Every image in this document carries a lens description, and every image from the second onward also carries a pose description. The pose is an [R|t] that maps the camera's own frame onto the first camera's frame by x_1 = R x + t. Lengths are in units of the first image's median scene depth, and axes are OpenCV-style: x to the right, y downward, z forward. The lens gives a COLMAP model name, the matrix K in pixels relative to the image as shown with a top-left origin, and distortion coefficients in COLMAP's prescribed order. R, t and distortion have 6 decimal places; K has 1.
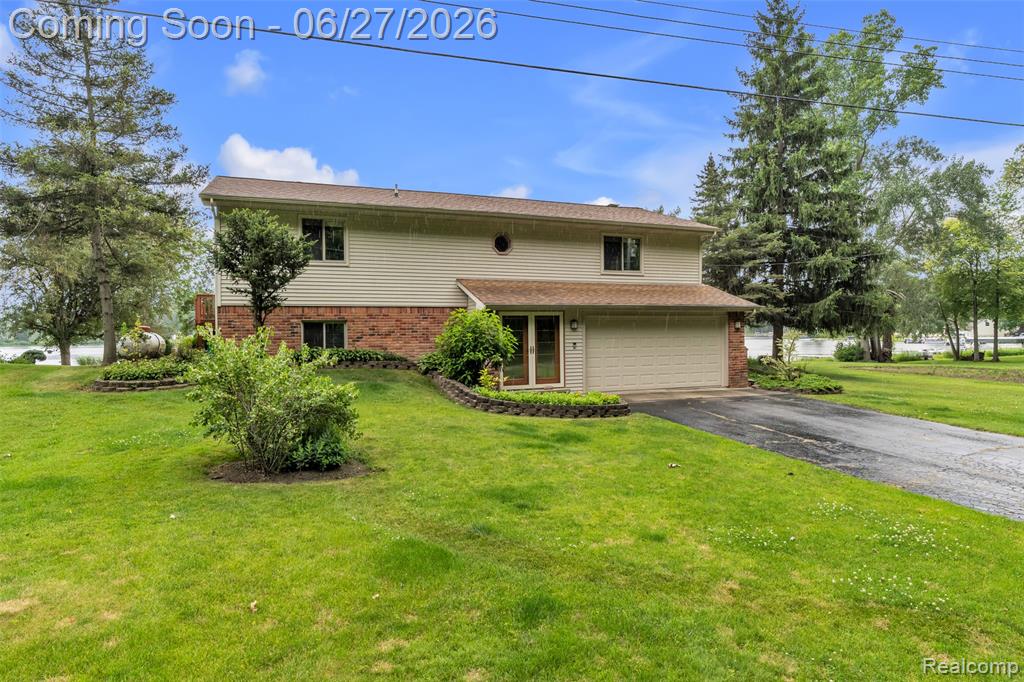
lens RADIAL K [[588.5, 0, 512.2], [0, 588.5, 340.2], [0, 0, 1]] dist [-0.002446, -0.000330]
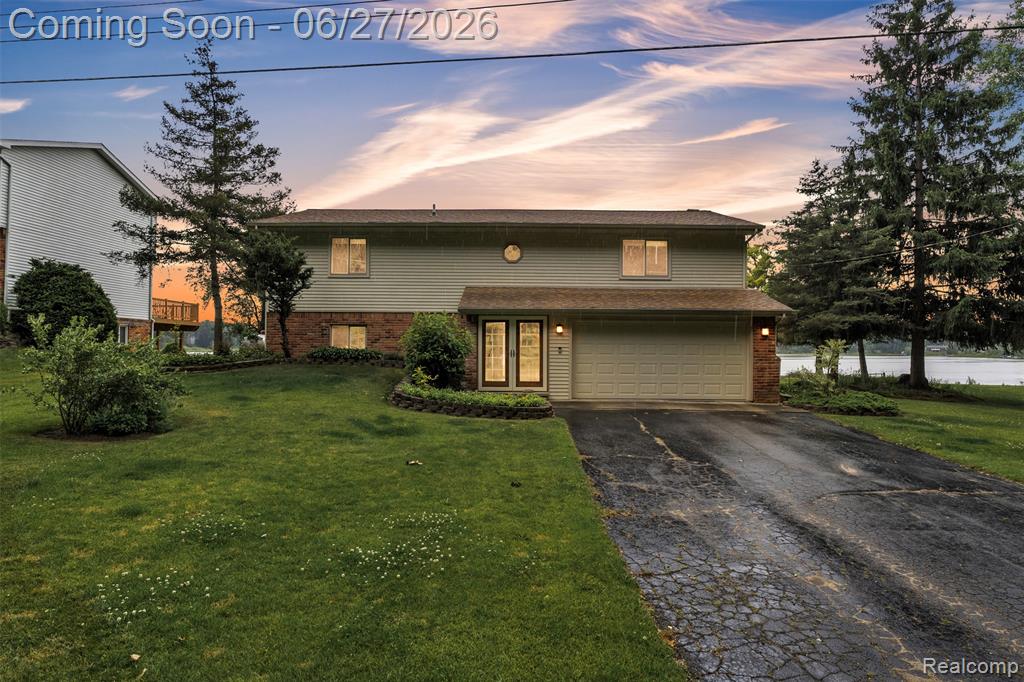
lens RADIAL K [[546.6, 0, 503.4], [0, 546.6, 341.3], [0, 0, 1]] dist [-0.012981, -0.000154]
pose [[0.929089, 0.013582, -0.369608, 0.358451], [-0.021404, 0.999625, -0.017070, 0.011877], [0.369237, 0.023771, 0.929031, 0.105007]]
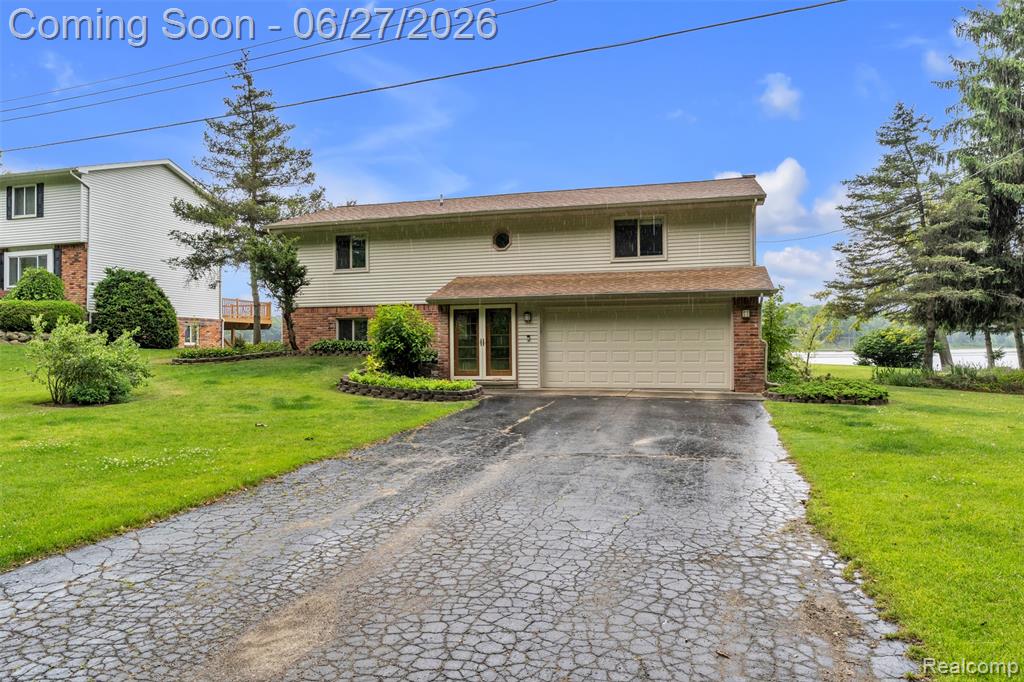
lens RADIAL K [[653.0, 0, 515.4], [0, 653.0, 341.2], [0, 0, 1]] dist [-0.009520, -0.000679]
pose [[0.807472, 0.000228, -0.589905, 0.729871], [-0.006571, 0.999941, -0.008607, 0.023544], [0.589869, 0.010826, 0.807427, 0.108818]]
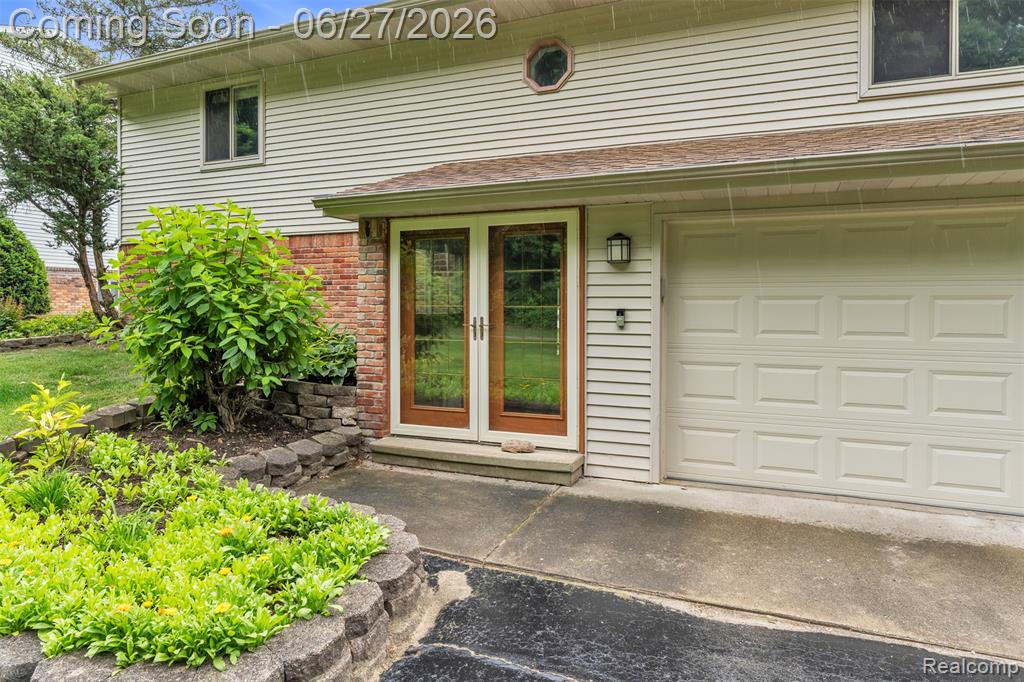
lens RADIAL K [[607.7, 0, 512.1], [0, 607.7, 319.0], [0, 0, 1]] dist [-0.002511, -0.000446]
pose [[0.731541, 0.026447, -0.681284, 0.278673], [-0.016533, 0.999642, 0.021053, 0.003595], [0.681597, -0.004137, 0.731716, 0.731914]]
